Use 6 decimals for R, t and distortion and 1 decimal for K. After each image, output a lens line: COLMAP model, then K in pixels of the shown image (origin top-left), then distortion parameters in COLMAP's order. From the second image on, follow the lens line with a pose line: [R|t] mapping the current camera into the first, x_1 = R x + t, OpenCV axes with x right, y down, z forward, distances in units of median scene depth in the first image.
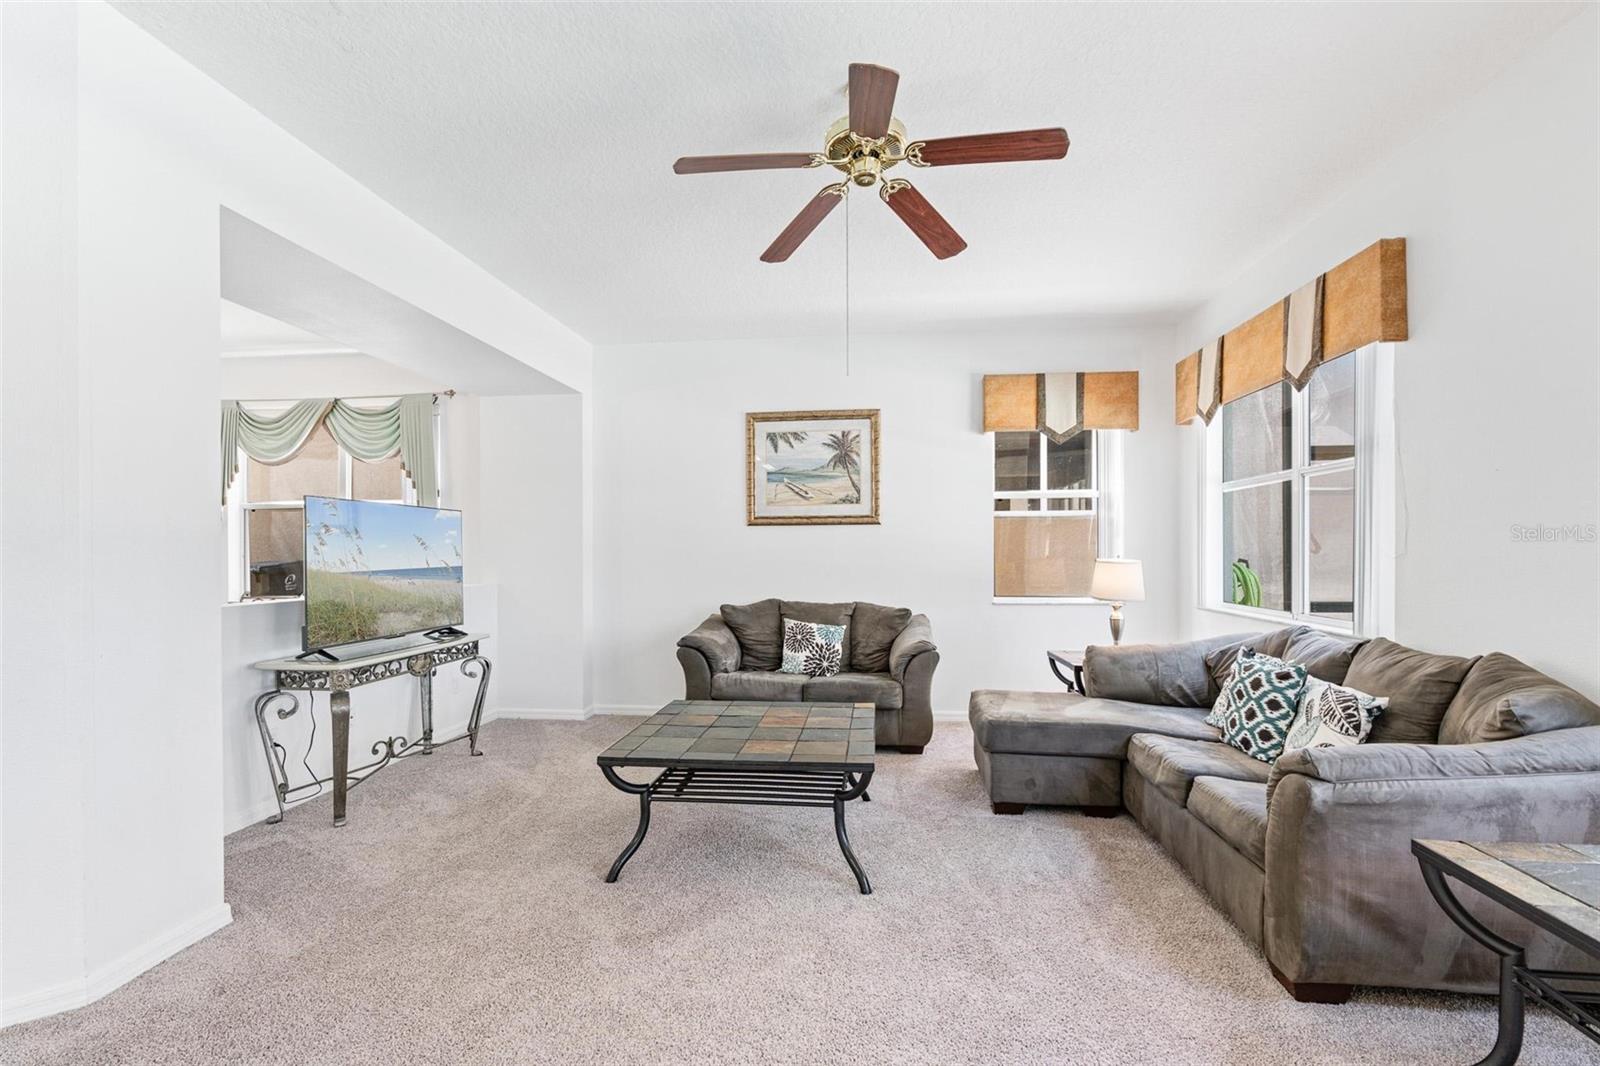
lens RADIAL K [[722.2, 0, 802.4], [0, 722.2, 552.1], [0, 0, 1]] dist [-0.012505, 0.005516]
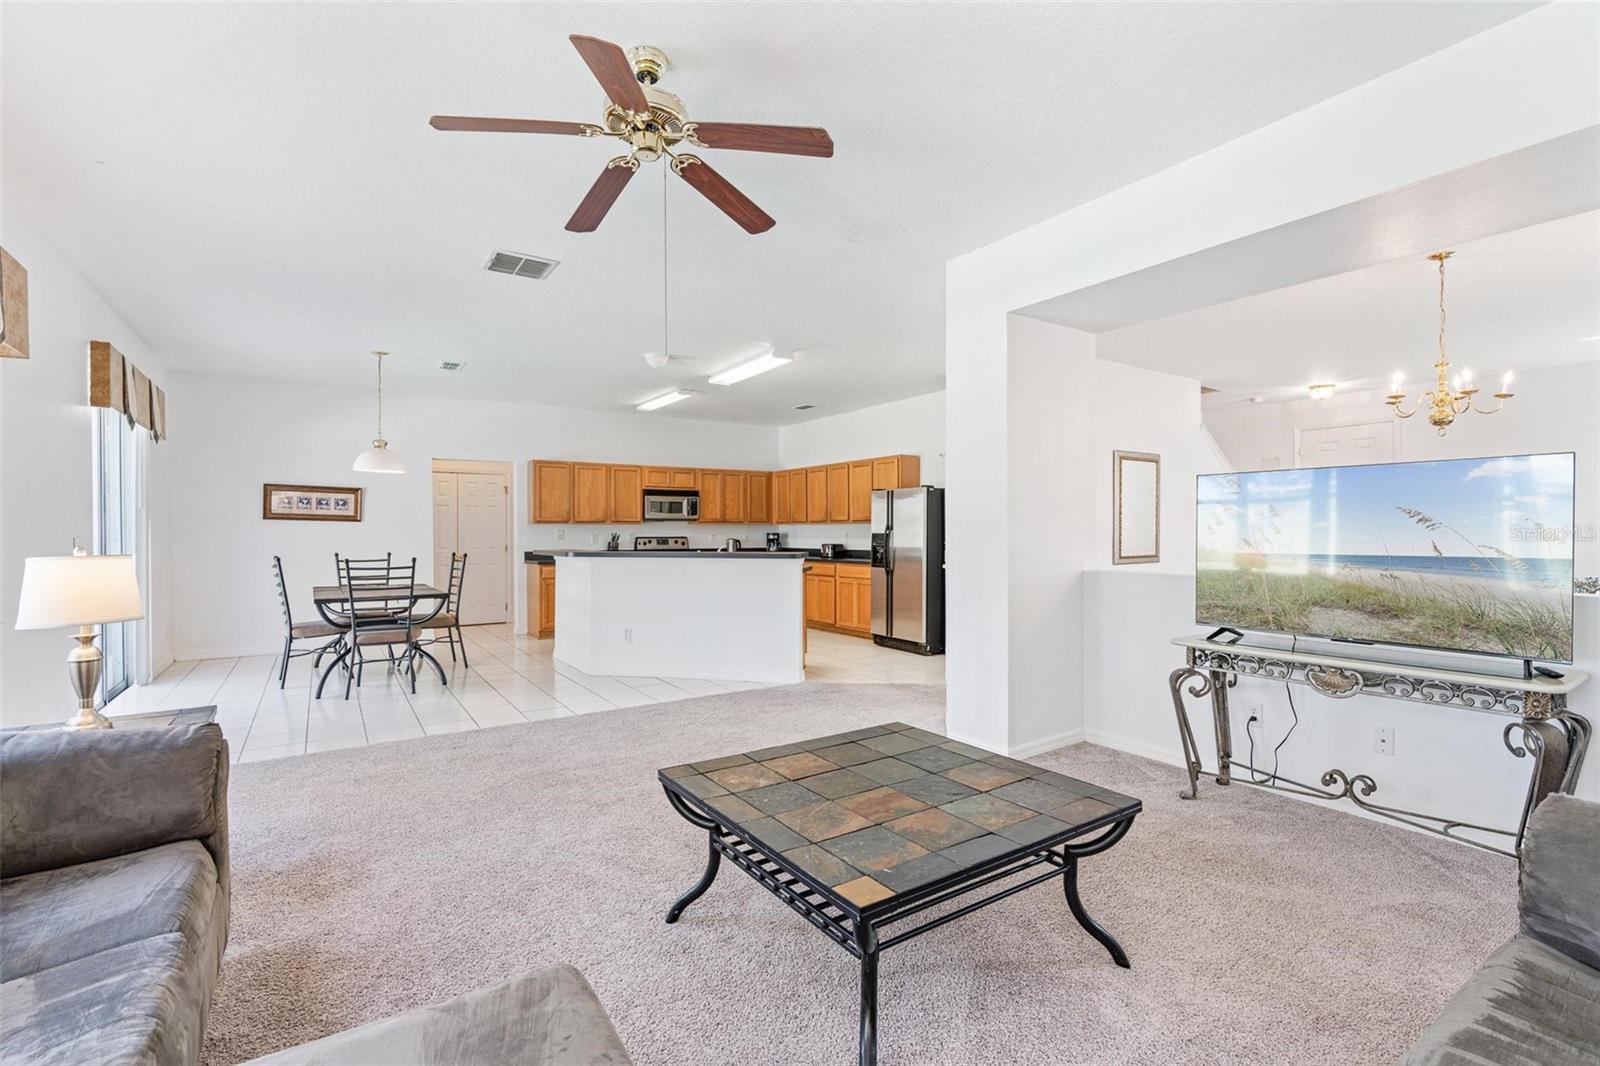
lens RADIAL K [[722.2, 0, 803.9], [0, 722.2, 534.9], [0, 0, 1]] dist [-0.012505, 0.005516]
pose [[-0.764413, 0.011615, -0.644623, 0.353192], [0.006239, 0.999924, 0.010620, -0.006470], [0.644697, 0.004096, -0.764427, 1.180221]]
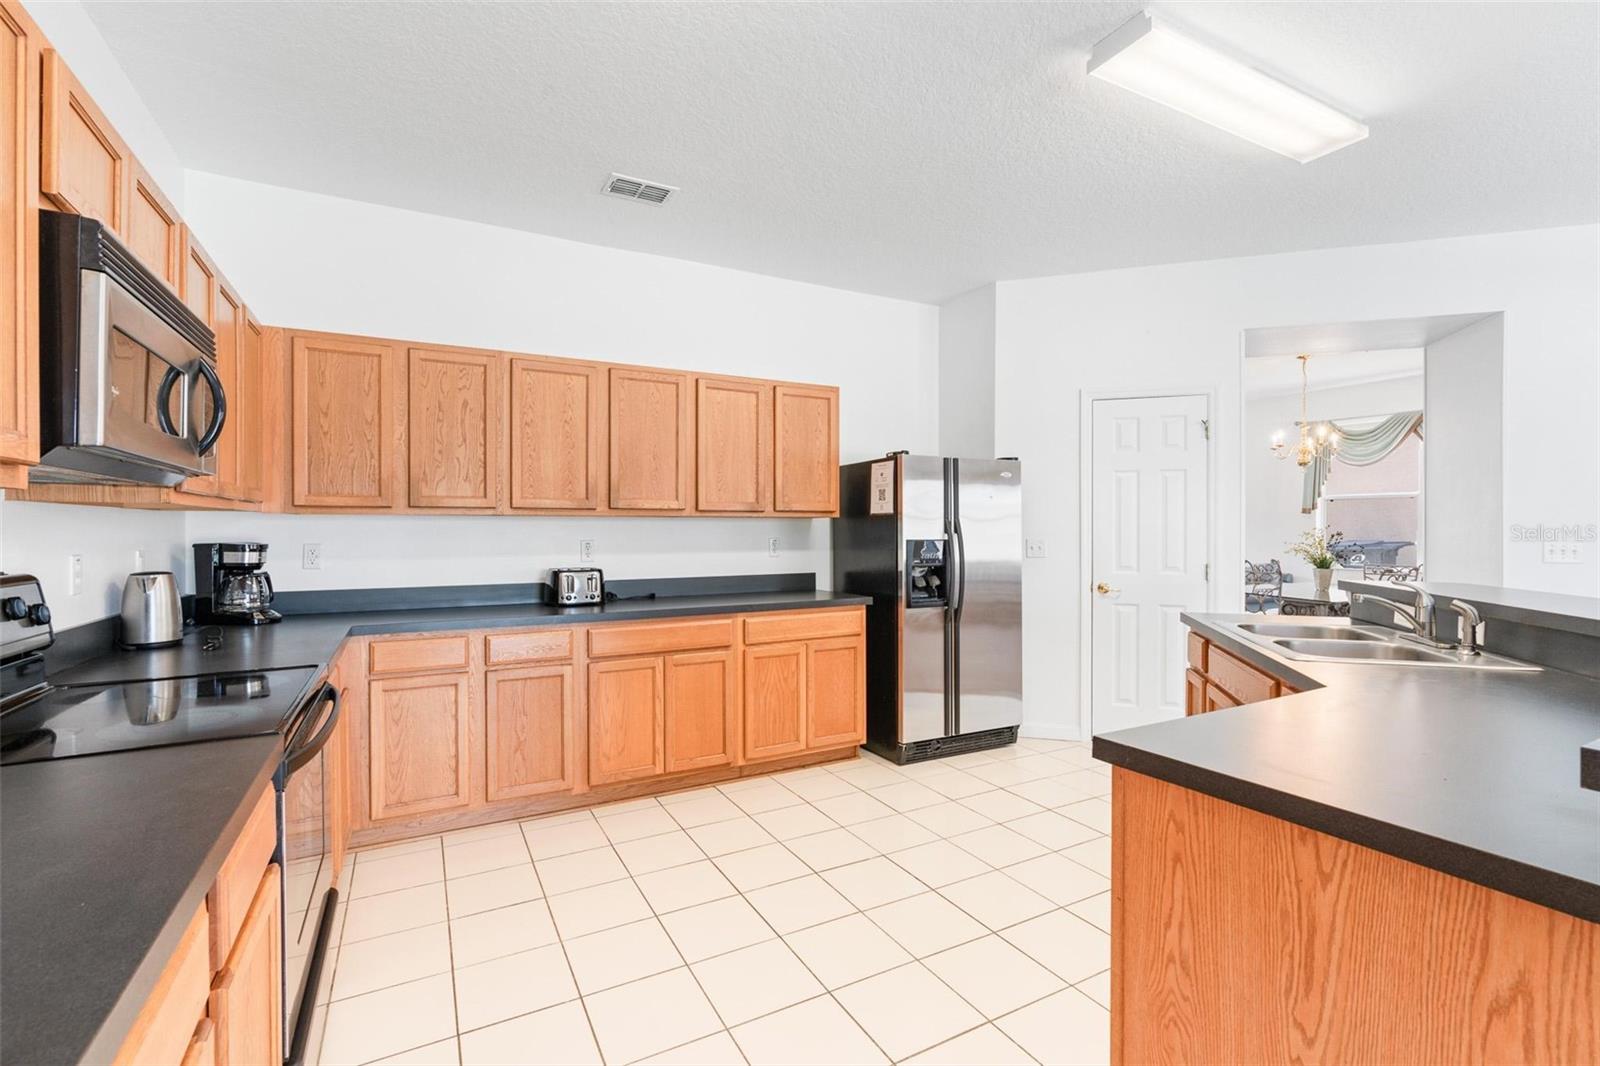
lens RADIAL K [[722.2, 0, 798.8], [0, 722.2, 536.5], [0, 0, 1]] dist [-0.012505, 0.005516]
pose [[0.568870, 0.011385, -0.822349, -0.346924], [-0.003727, 0.999930, 0.011266, -0.003419], [0.822419, -0.003344, 0.568872, -0.878772]]
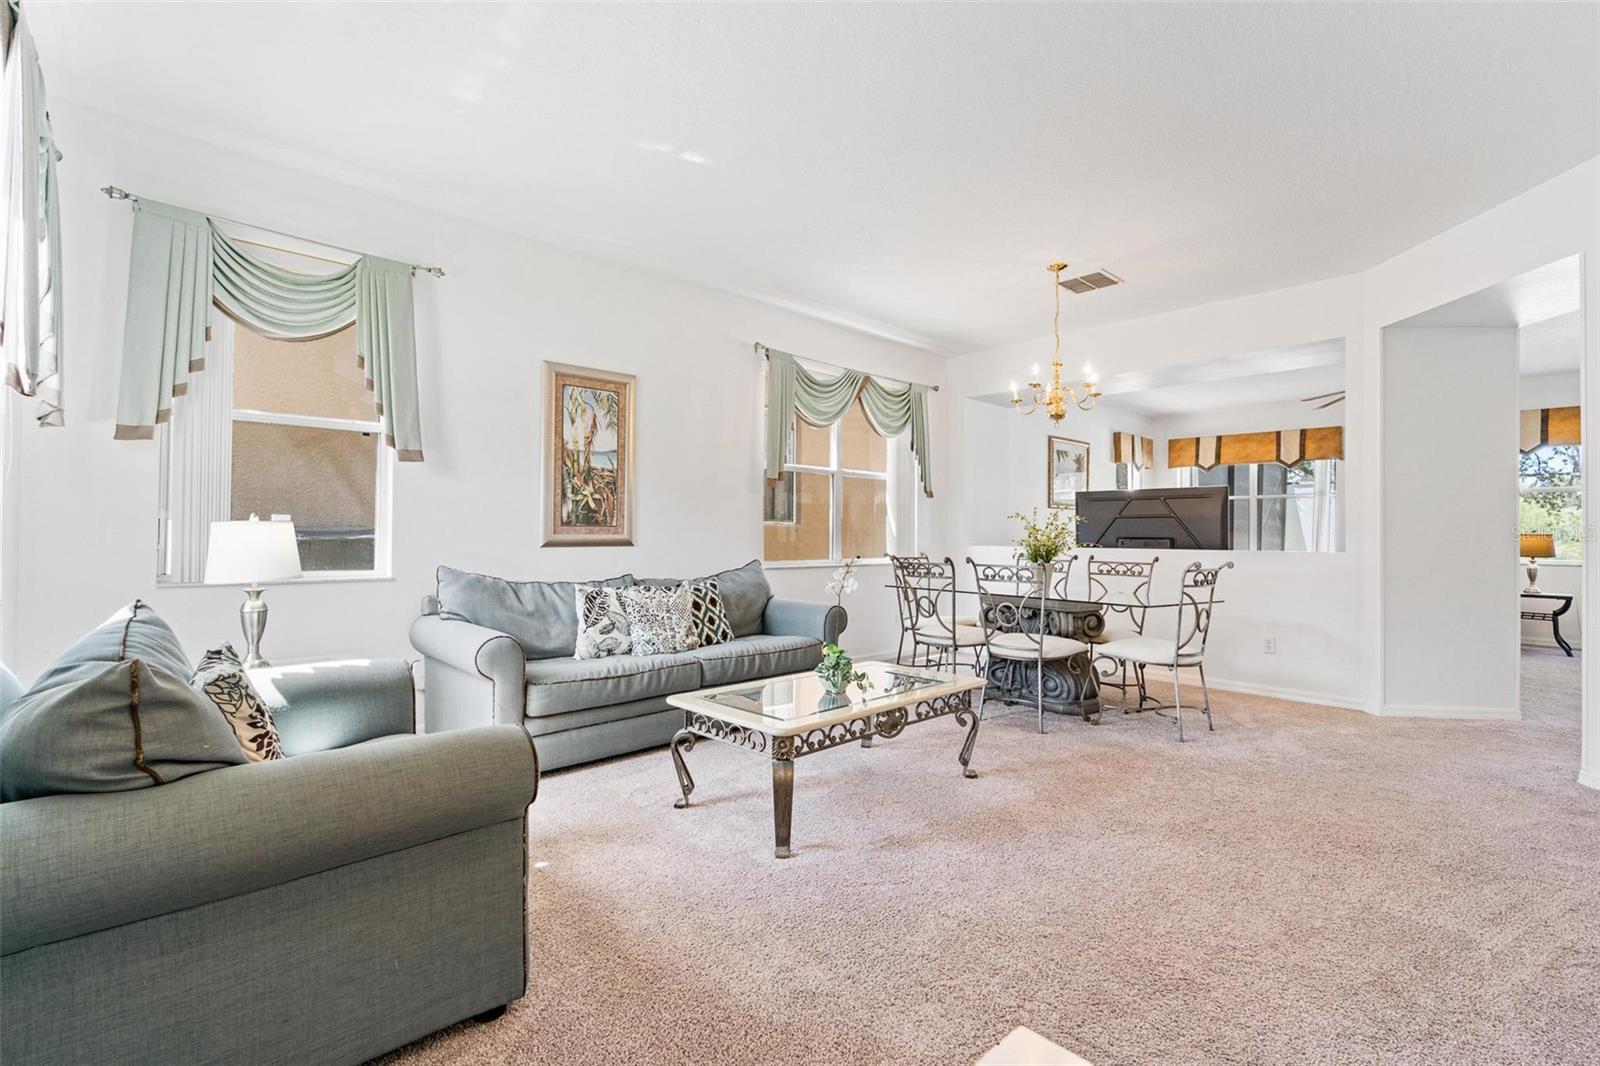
lens RADIAL K [[722.2, 0, 802.7], [0, 722.2, 522.8], [0, 0, 1]] dist [-0.012505, 0.005516]
pose [[0.656933, 0.023248, 0.753590, -2.175592], [-0.010525, 0.999710, -0.021665, 0.046878], [-0.753875, 0.006301, 0.656987, 0.521735]]
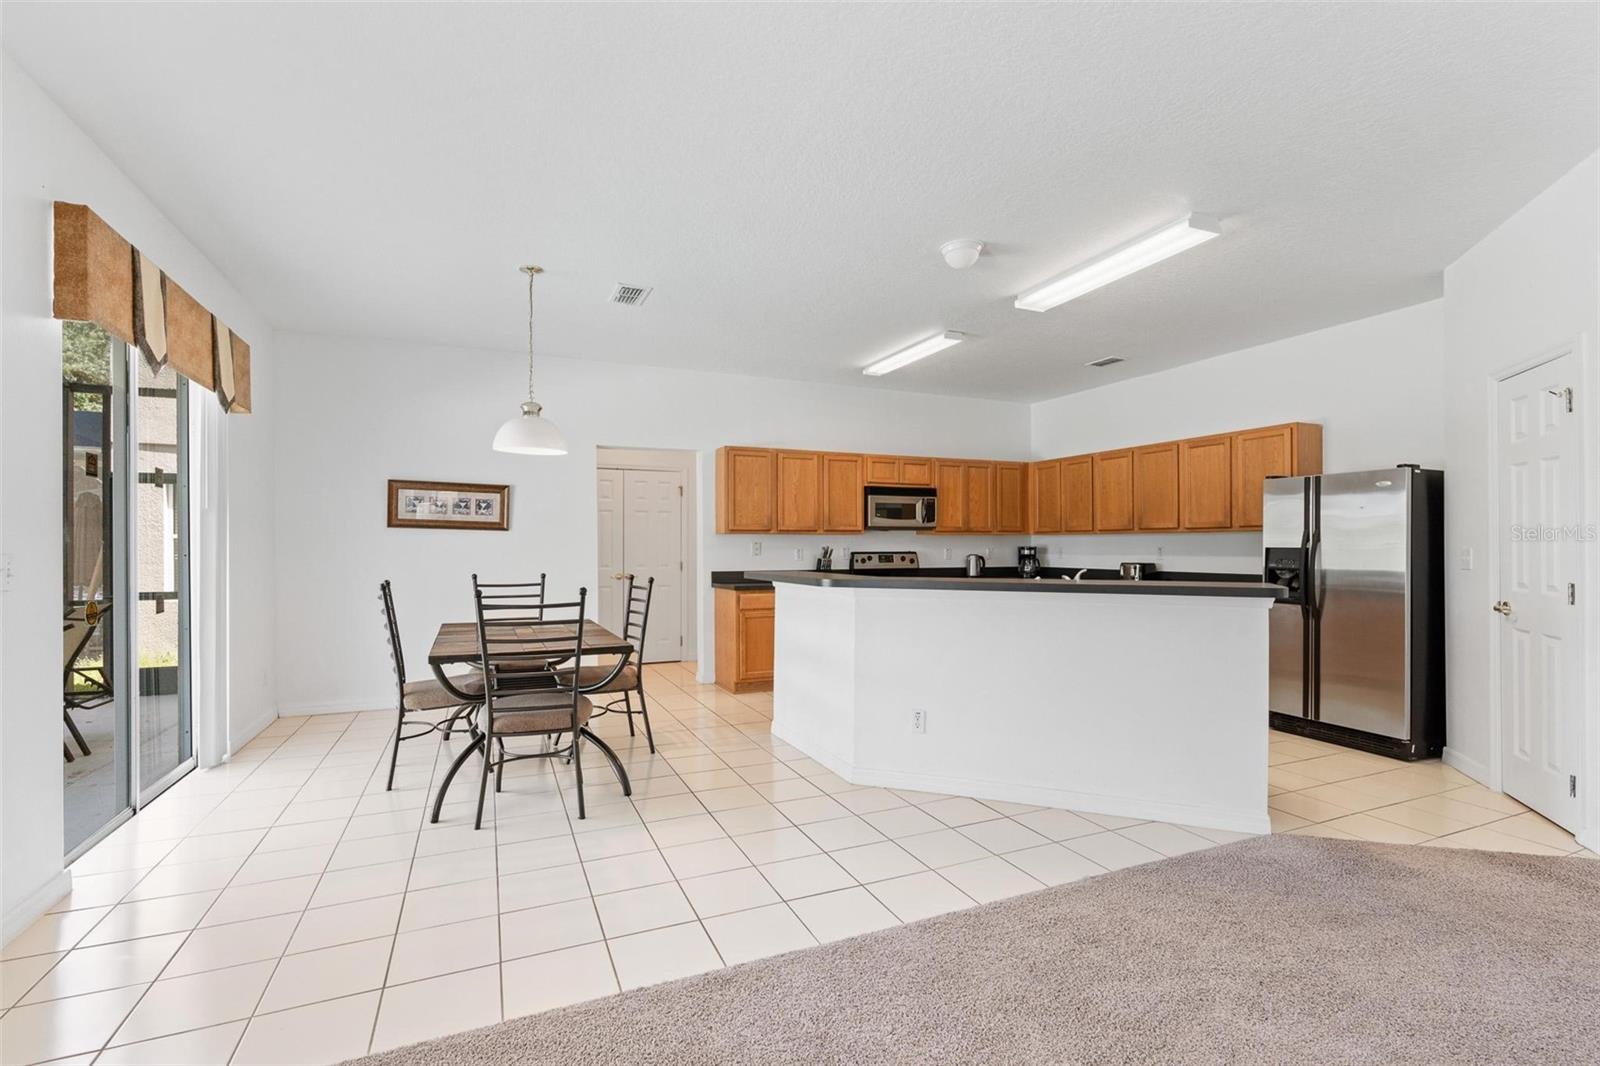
lens RADIAL K [[722.2, 0, 797.1], [0, 722.2, 548.8], [0, 0, 1]] dist [-0.012505, 0.005516]
pose [[-0.869209, 0.010249, -0.494339, 0.224431], [0.006288, 0.999933, 0.009675, -0.003095], [0.494405, 0.005301, -0.869215, 0.454140]]
